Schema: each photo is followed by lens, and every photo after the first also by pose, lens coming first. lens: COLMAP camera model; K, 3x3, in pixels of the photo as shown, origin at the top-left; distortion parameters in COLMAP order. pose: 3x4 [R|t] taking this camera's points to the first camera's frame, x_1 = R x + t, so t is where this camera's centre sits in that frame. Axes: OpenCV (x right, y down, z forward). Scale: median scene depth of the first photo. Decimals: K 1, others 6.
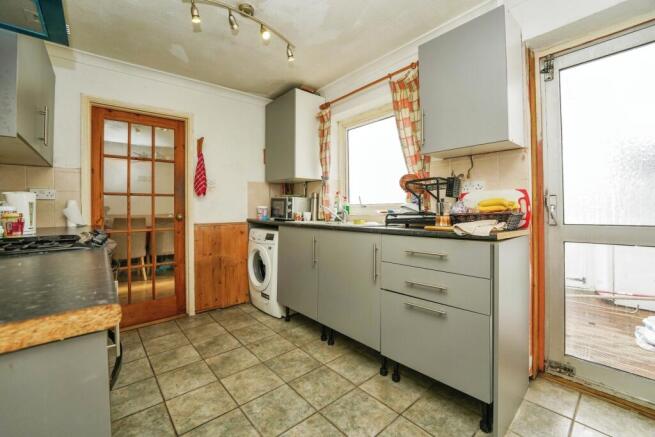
lens RADIAL K [[264.4, 0, 329.0], [0, 264.4, 211.4], [0, 0, 1]] dist [-0.000841, -0.000108]
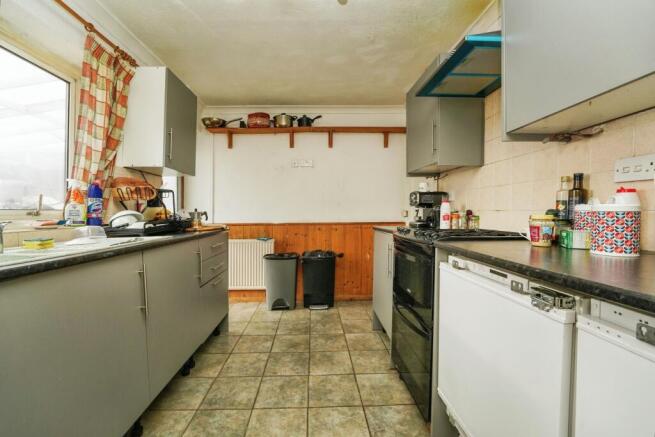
lens RADIAL K [[264.4, 0, 328.3], [0, 264.4, 216.6], [0, 0, 1]] dist [-0.000841, -0.000108]
pose [[-0.774224, 0.017676, 0.632665, -1.001455], [0.033397, 0.999358, 0.012949, 0.015263], [-0.632030, 0.031155, -0.774317, 1.636975]]
